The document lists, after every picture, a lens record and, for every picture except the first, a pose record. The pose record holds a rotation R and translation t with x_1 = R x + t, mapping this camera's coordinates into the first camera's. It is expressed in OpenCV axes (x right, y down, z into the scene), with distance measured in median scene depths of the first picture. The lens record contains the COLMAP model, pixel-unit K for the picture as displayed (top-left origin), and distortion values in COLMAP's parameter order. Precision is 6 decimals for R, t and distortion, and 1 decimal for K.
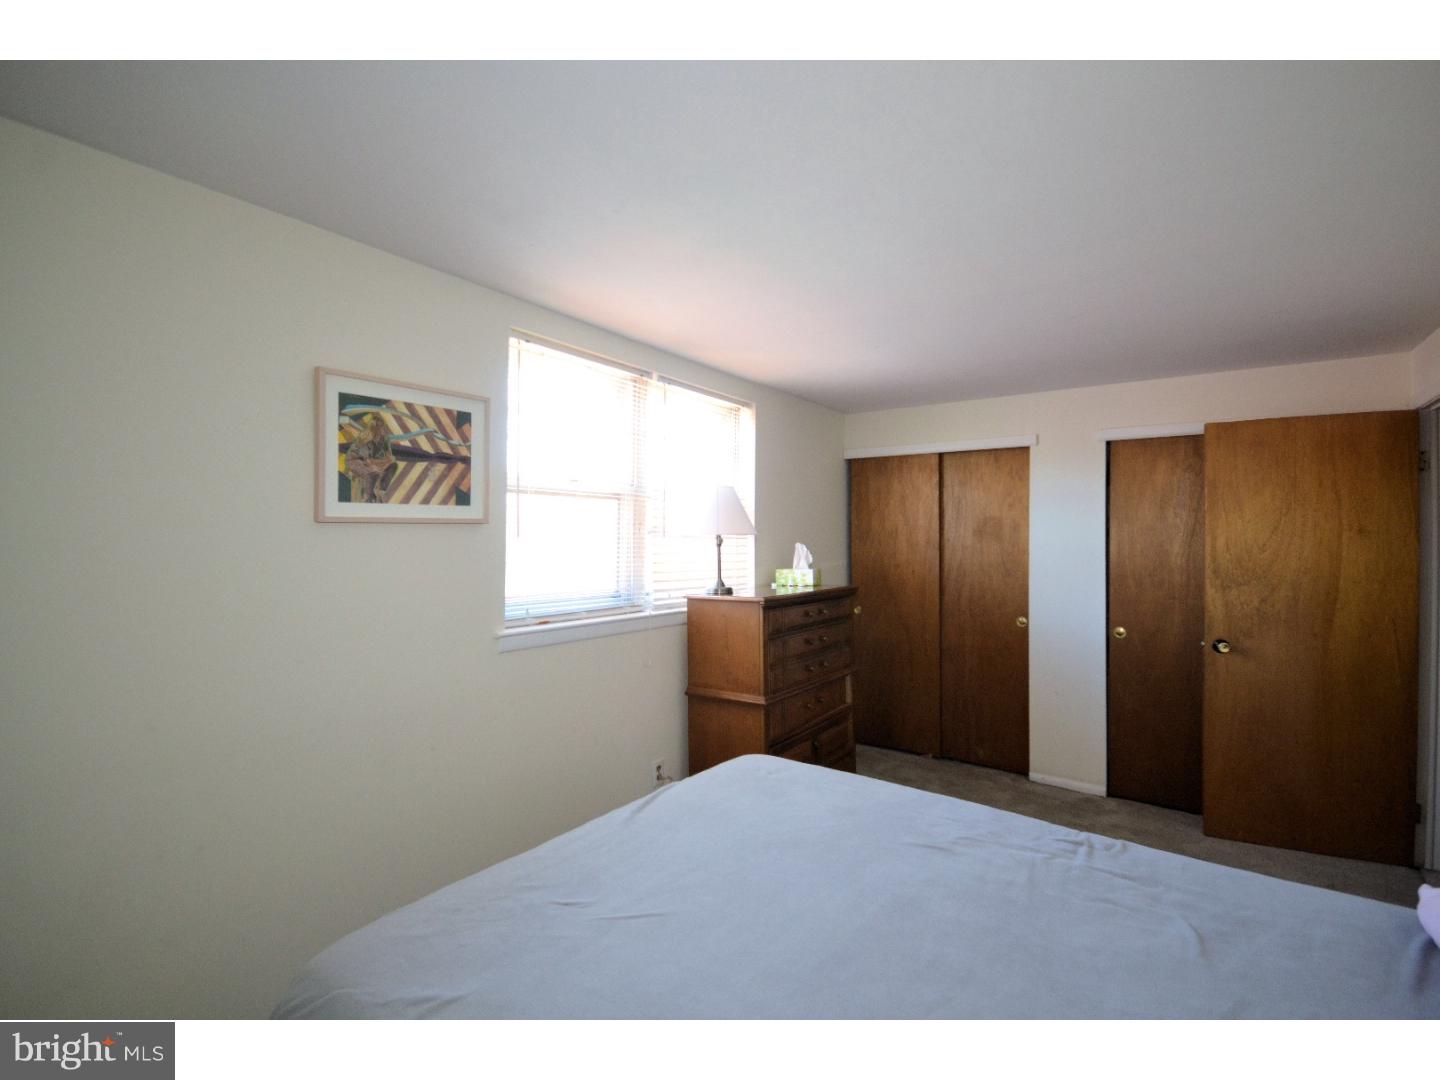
lens RADIAL K [[636.9, 0, 718.6], [0, 636.9, 538.8], [0, 0, 1]] dist [0.004223, 0.000014]
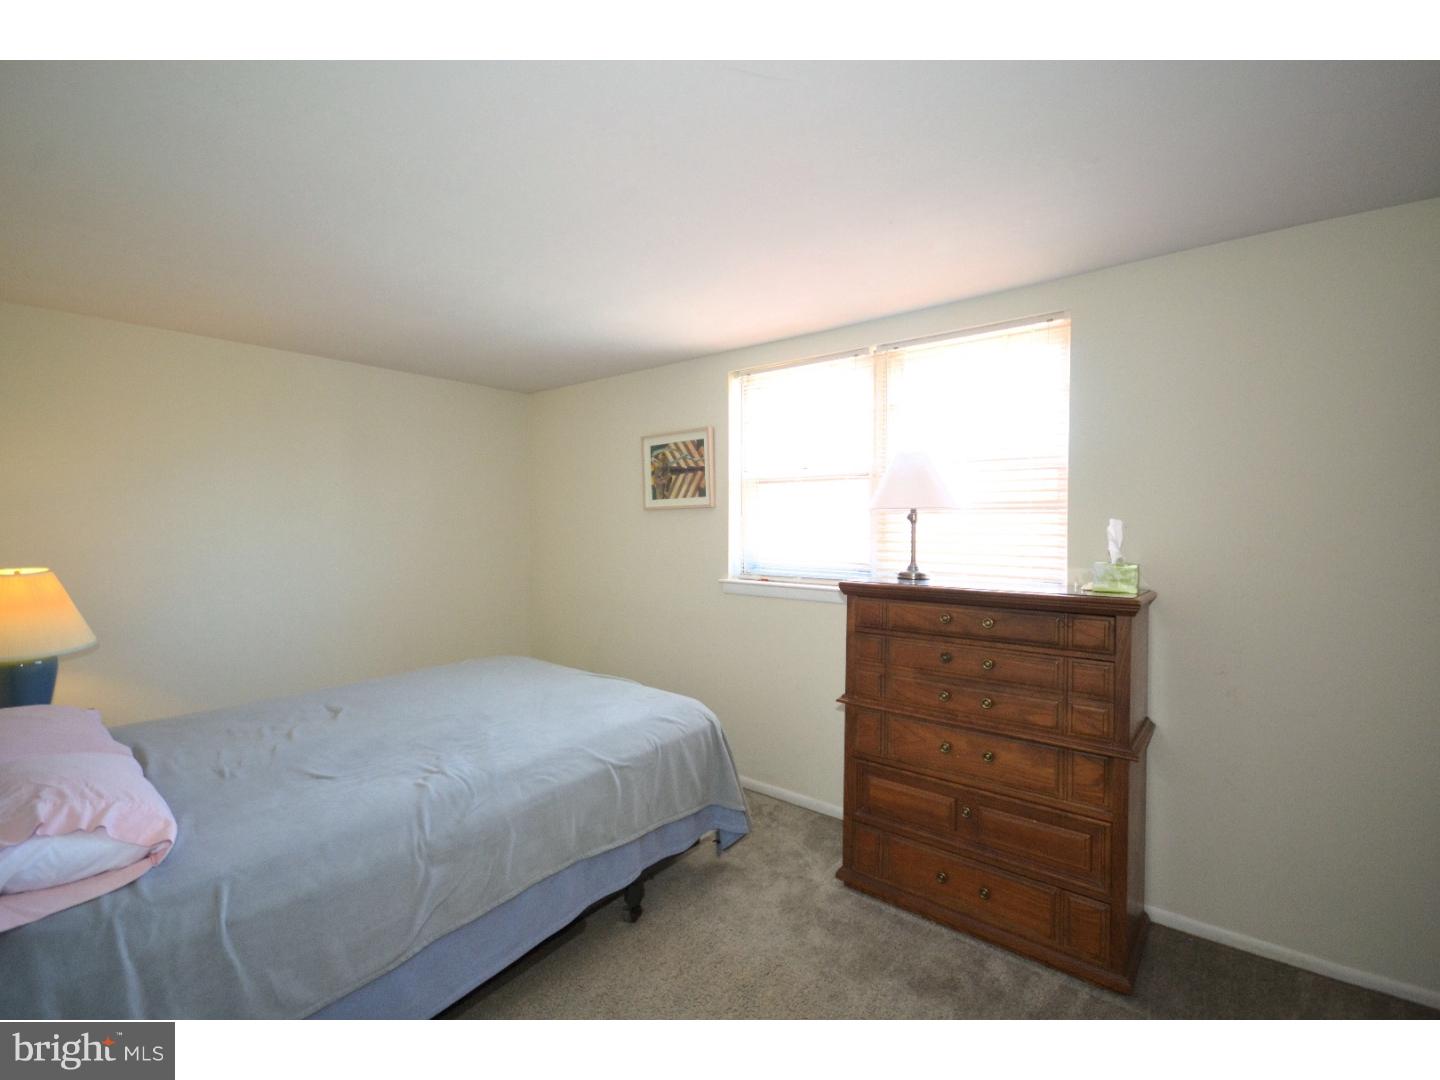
lens RADIAL K [[636.9, 0, 720.8], [0, 636.9, 537.8], [0, 0, 1]] dist [0.004223, 0.000014]
pose [[-0.036571, 0.017990, -0.999169, 1.263494], [-0.000248, 0.999838, 0.018011, 0.023332], [0.999331, 0.000906, -0.036560, 1.145621]]
